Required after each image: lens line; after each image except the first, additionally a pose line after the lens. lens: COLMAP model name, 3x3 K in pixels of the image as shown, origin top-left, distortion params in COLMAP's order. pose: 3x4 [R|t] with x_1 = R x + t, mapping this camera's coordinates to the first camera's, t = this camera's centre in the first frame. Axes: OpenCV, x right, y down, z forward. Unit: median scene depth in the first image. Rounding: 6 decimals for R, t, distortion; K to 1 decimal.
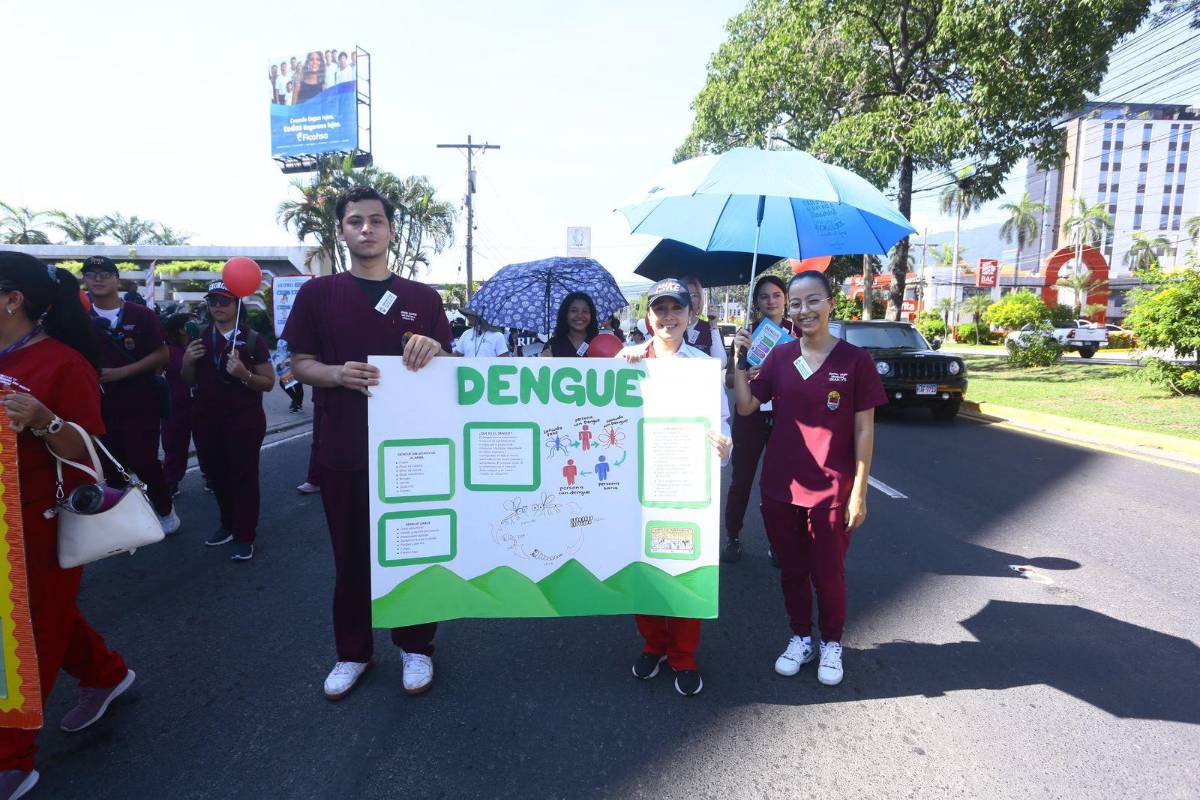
lens RADIAL K [[637.1, 0, 599.2], [0, 637.1, 404.1], [0, 0, 1]] dist [-0.061166, 0.033445]
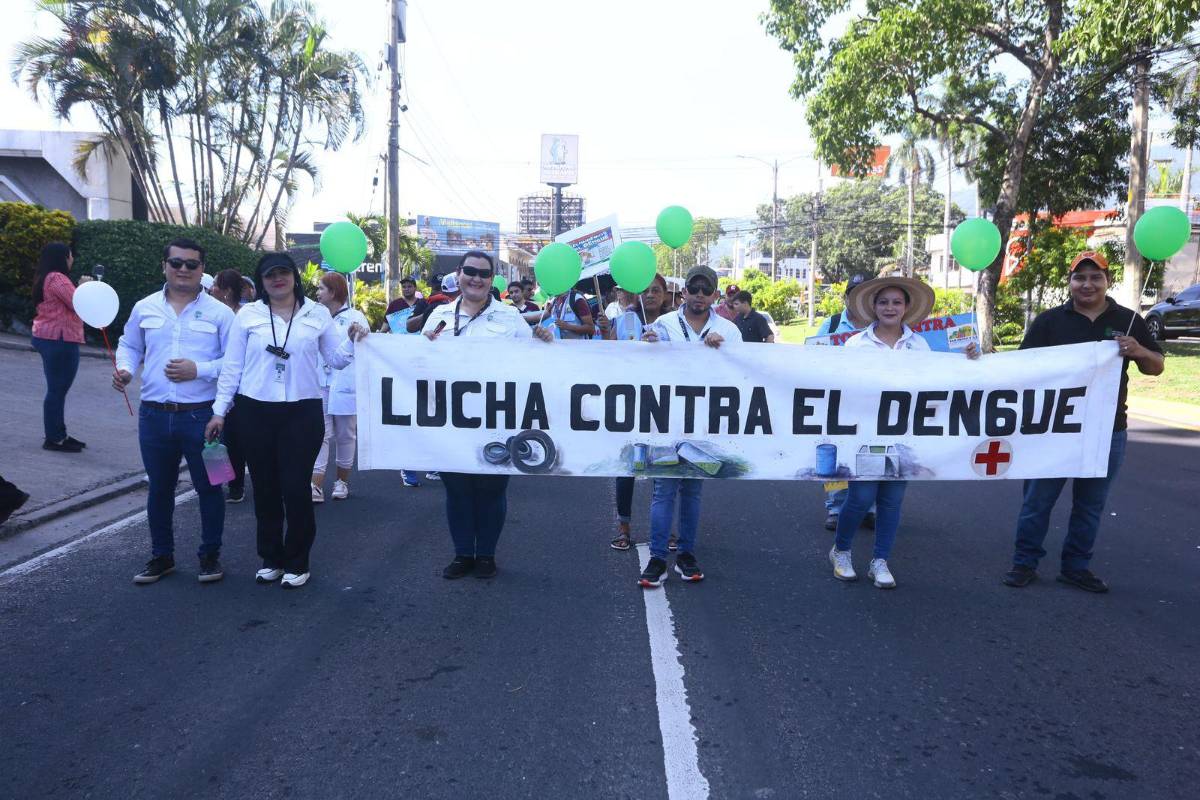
lens RADIAL K [[974.9, 0, 600.0], [0, 974.9, 400.0], [0, 0, 1]] dist [0.007742, 0.009079]
pose [[0.999720, 0.010429, 0.021221, -0.038799], [-0.010167, 0.999871, -0.012435, -0.018540], [-0.021348, 0.012216, 0.999697, 0.148079]]
